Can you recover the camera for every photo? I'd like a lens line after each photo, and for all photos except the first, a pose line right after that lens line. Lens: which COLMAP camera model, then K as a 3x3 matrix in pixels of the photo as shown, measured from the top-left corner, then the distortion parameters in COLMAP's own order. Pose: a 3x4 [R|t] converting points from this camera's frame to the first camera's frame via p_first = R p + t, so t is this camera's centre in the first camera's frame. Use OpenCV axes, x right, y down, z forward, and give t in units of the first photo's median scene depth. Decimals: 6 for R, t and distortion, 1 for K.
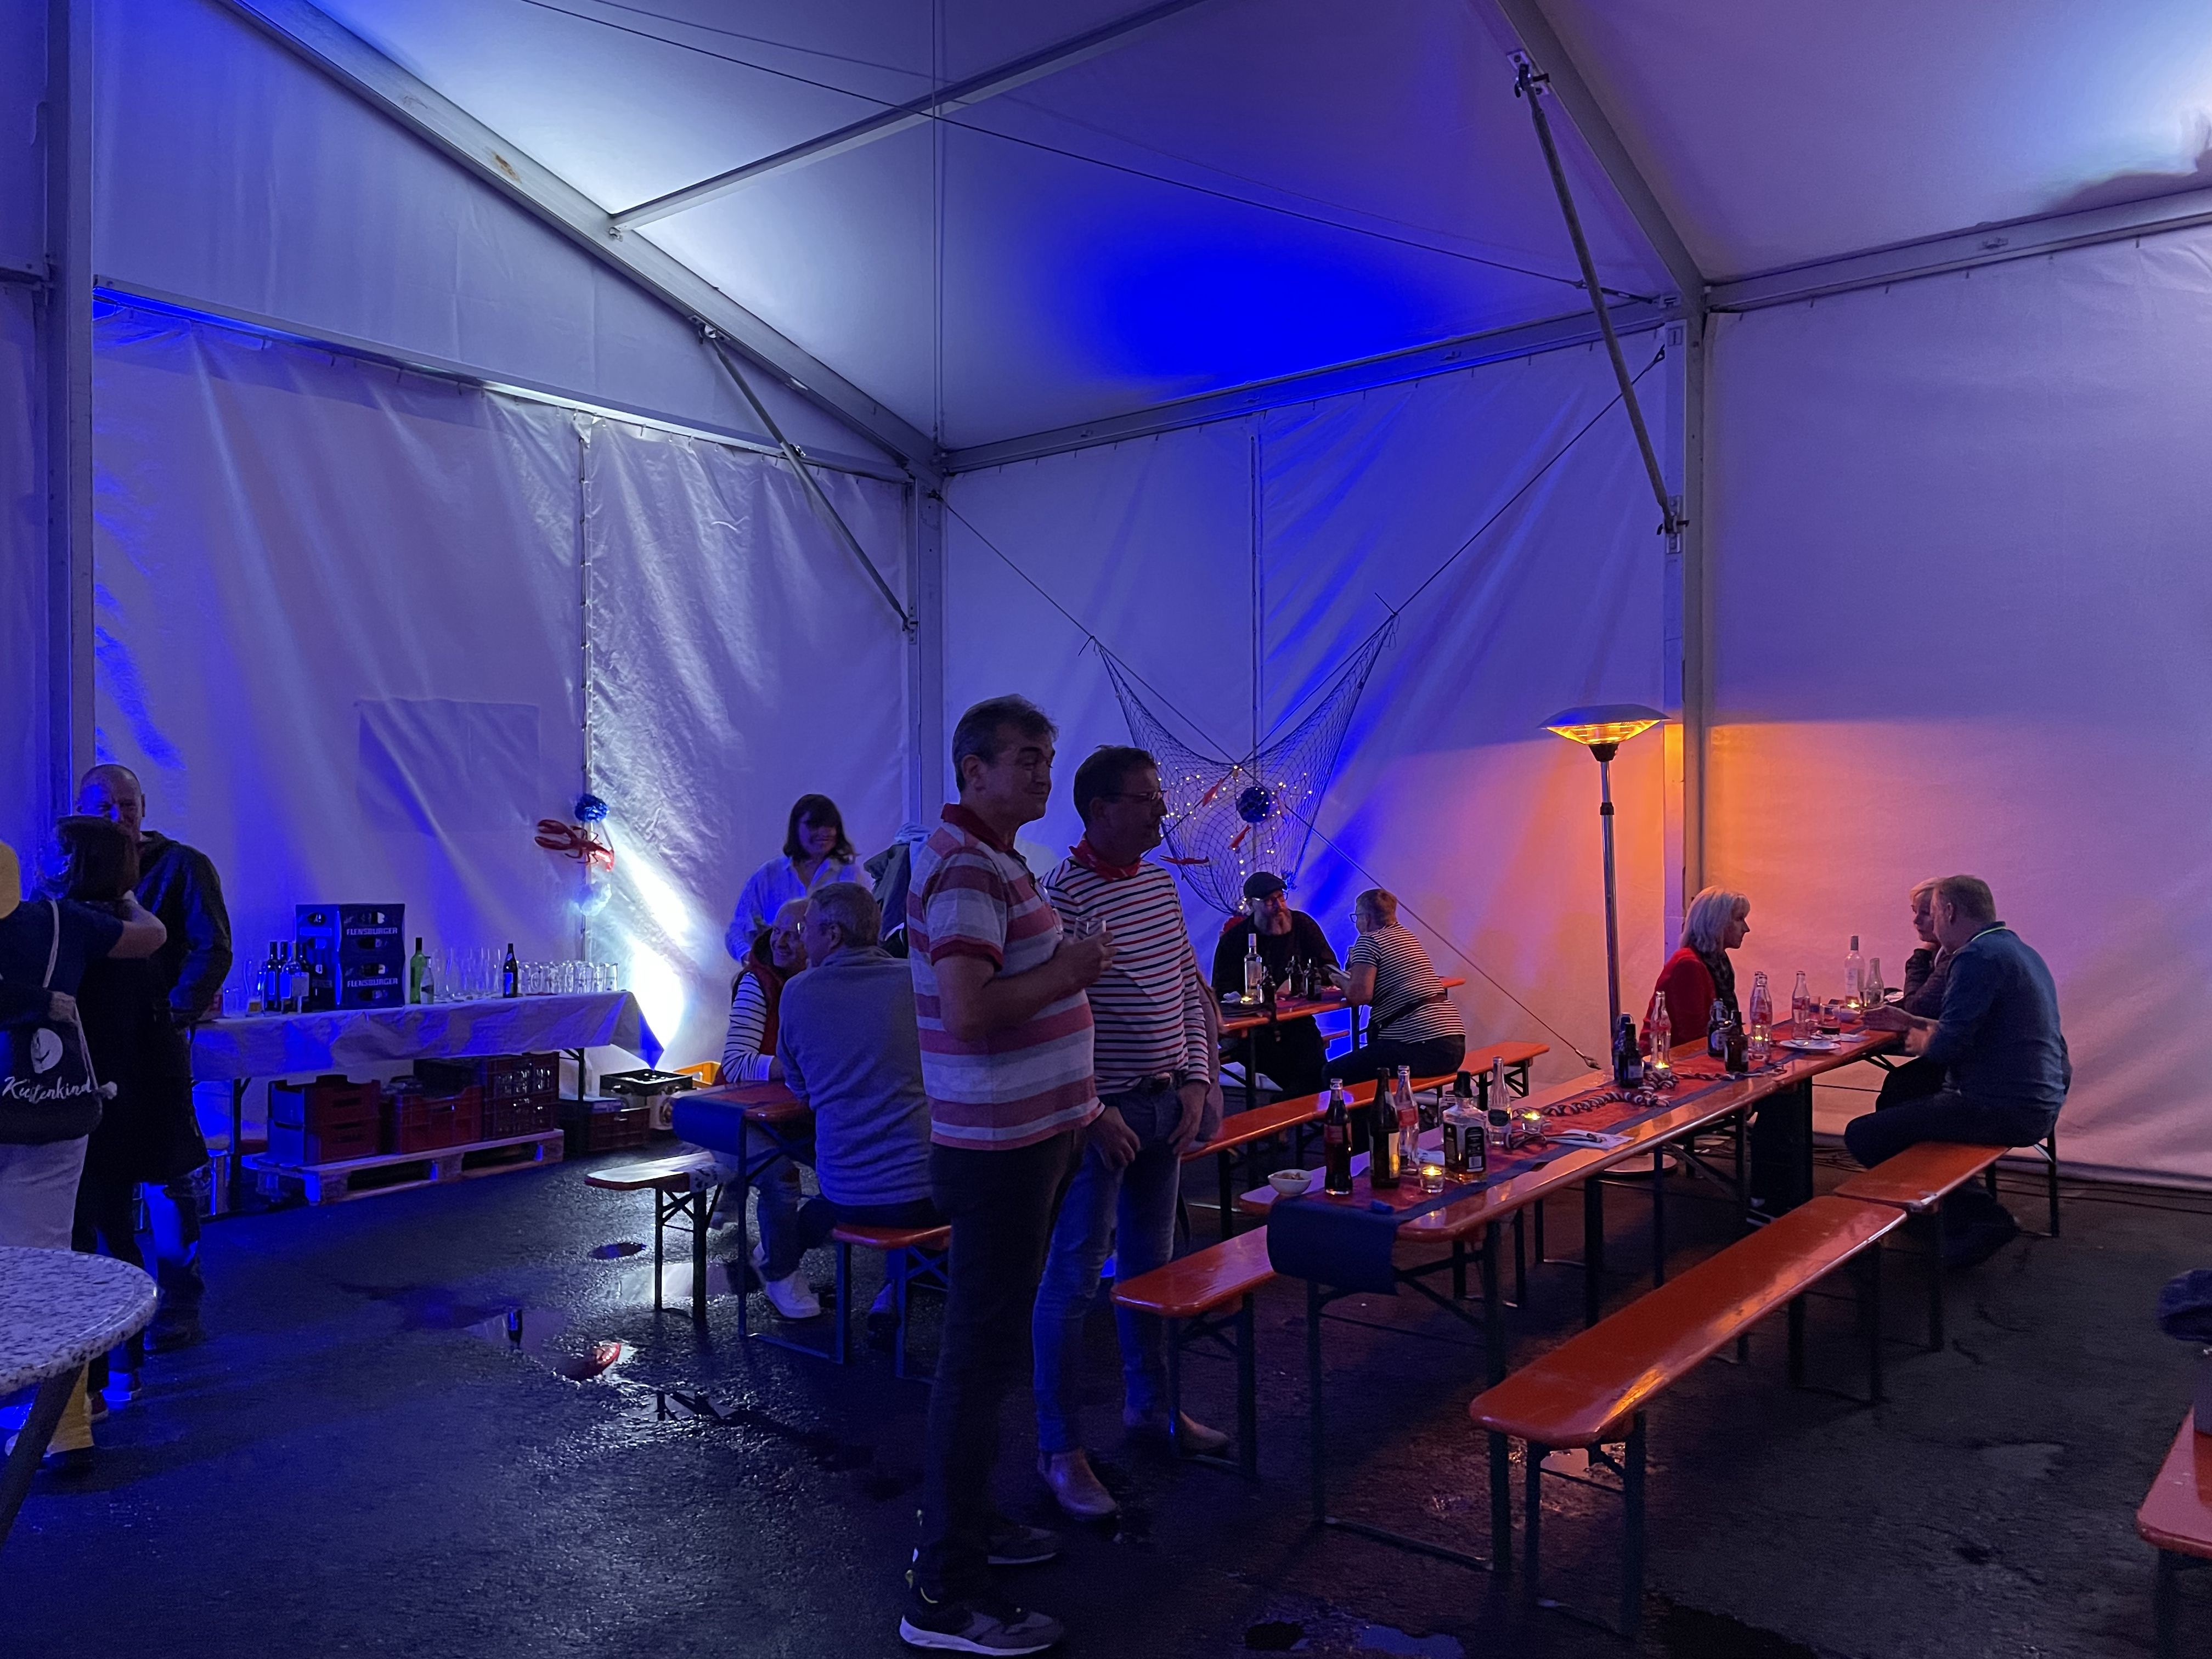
lens RADIAL K [[1704.9, 0, 1109.7], [0, 1704.9, 816.9], [0, 0, 1]] dist [0.151183, -0.153583]
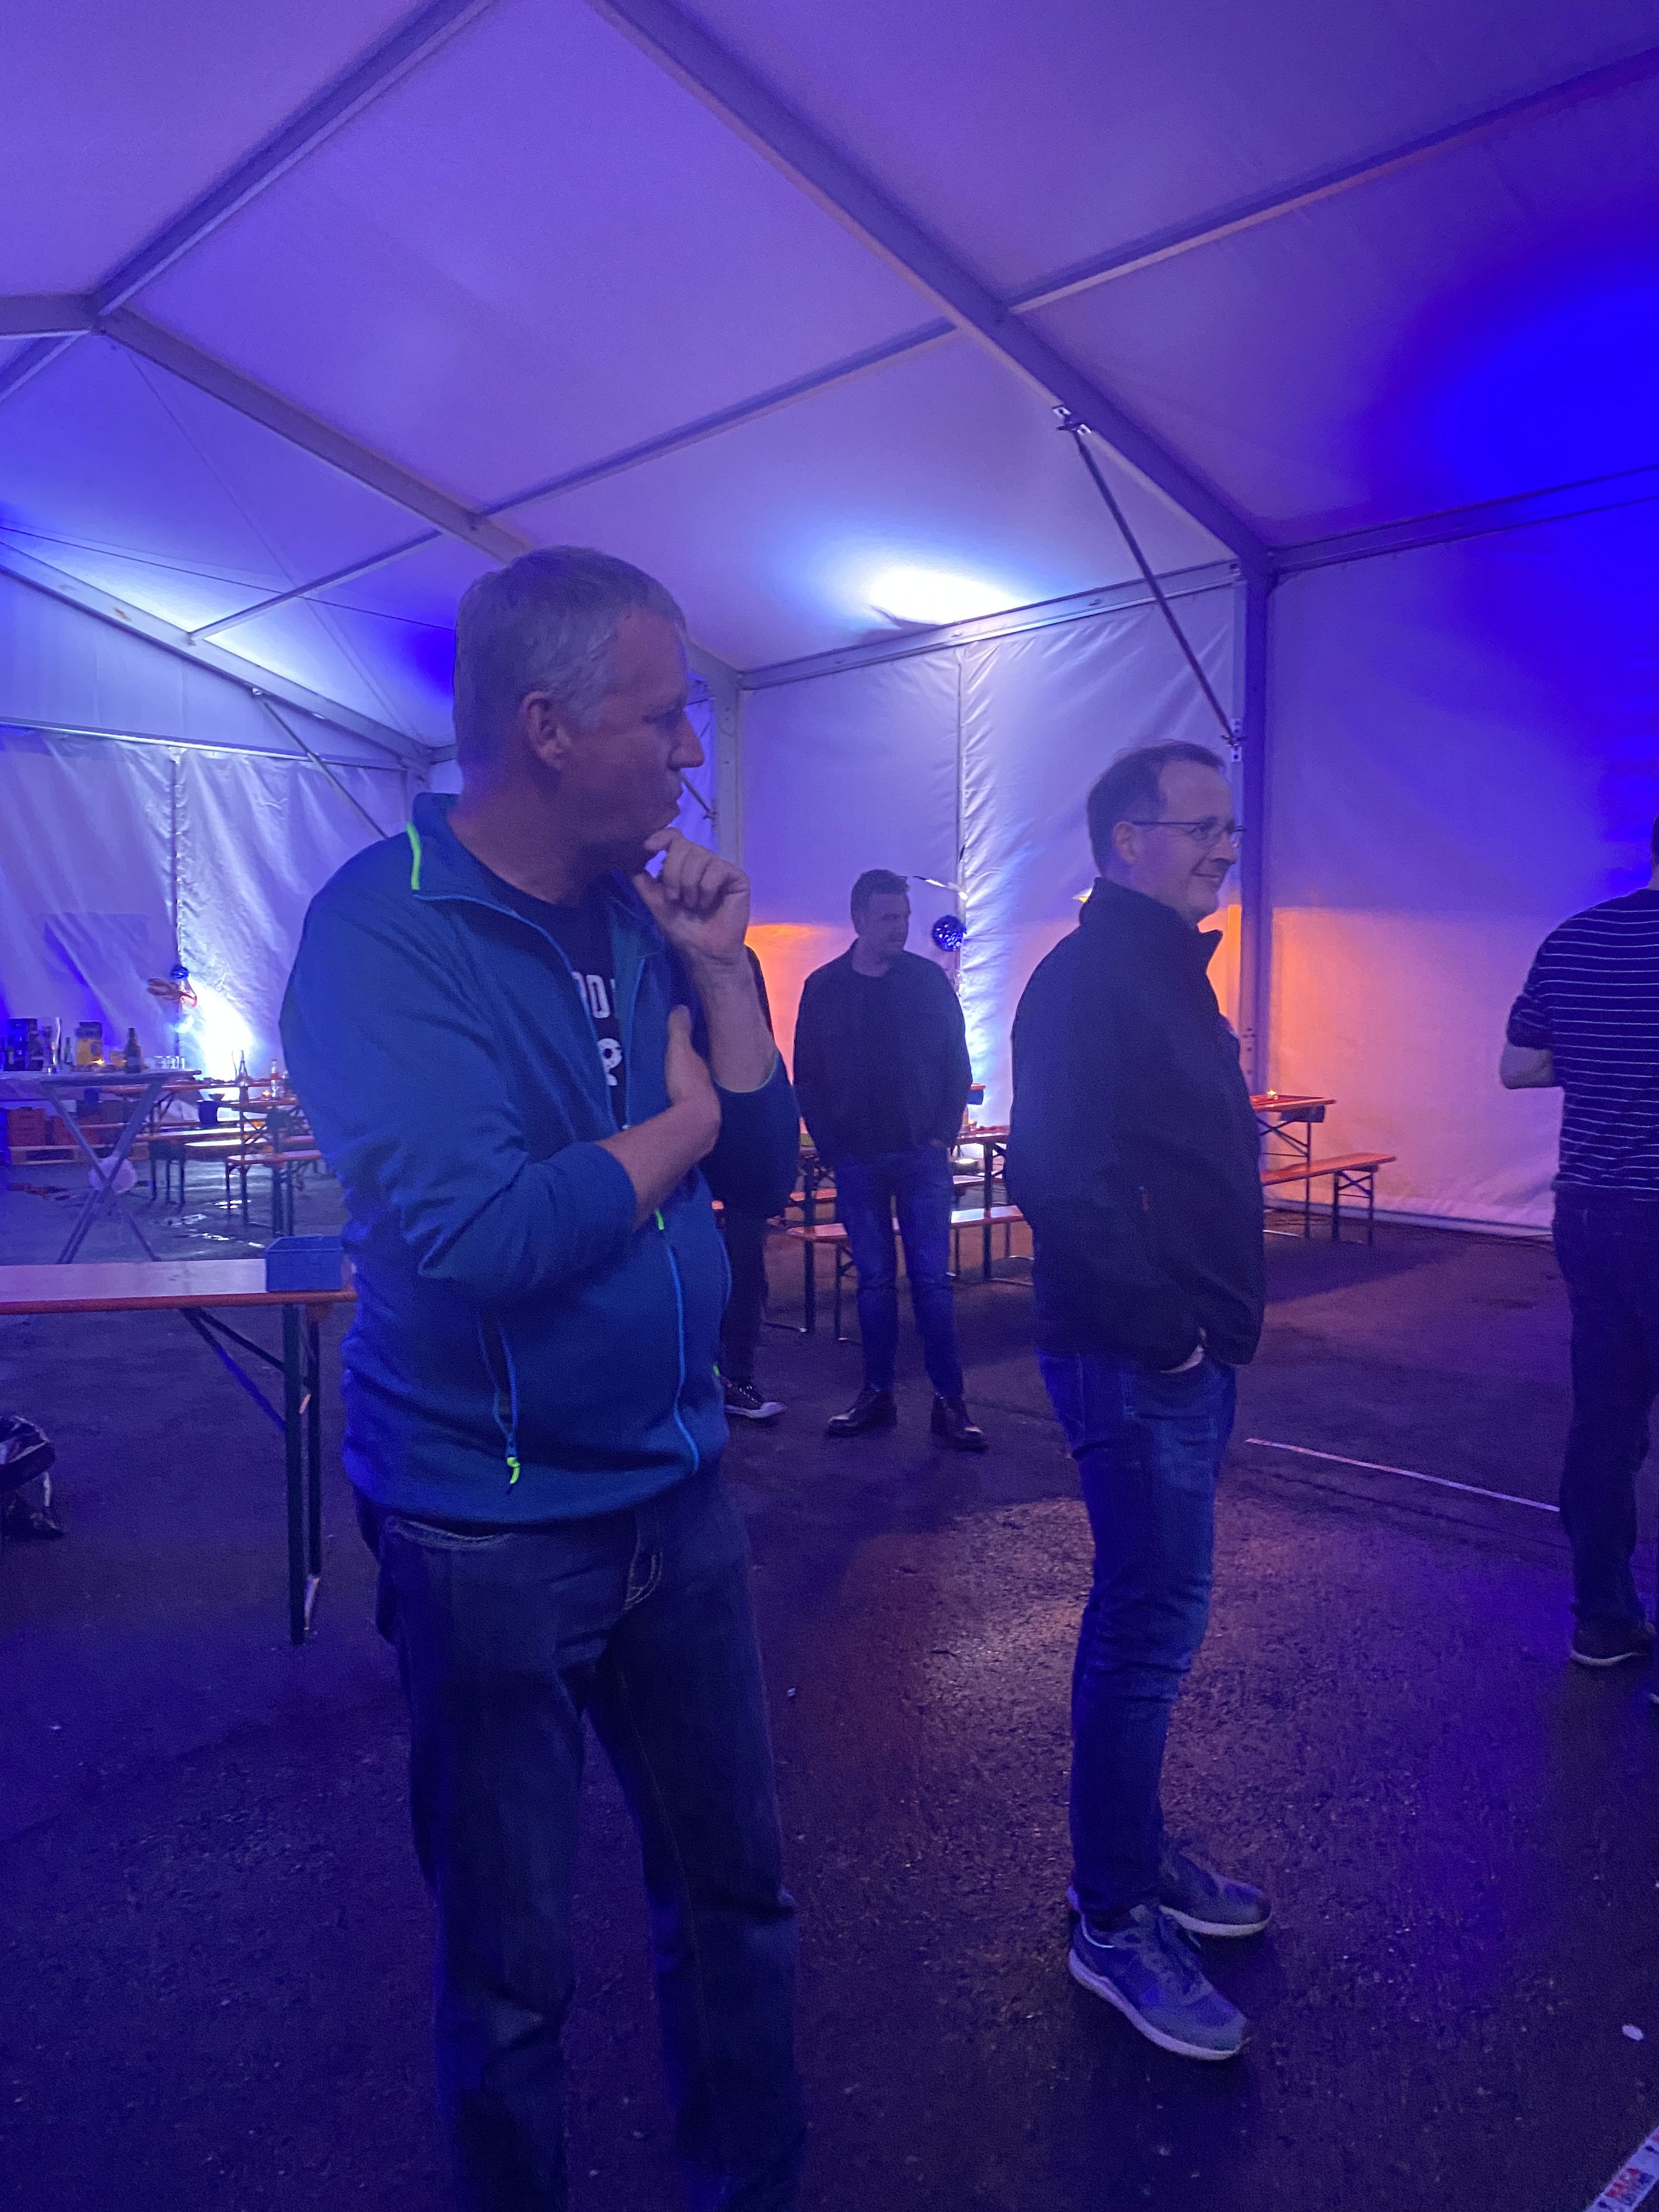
lens RADIAL K [[1658.0, 0, 829.2], [0, 1658.0, 1130.3], [0, 0, 1]] dist [-0.000483, -0.007902]
pose [[0.990410, 0.016580, -0.137163, 0.585076], [-0.005388, 0.996653, 0.081569, 0.014115], [0.138056, -0.080048, 0.987184, -0.591524]]
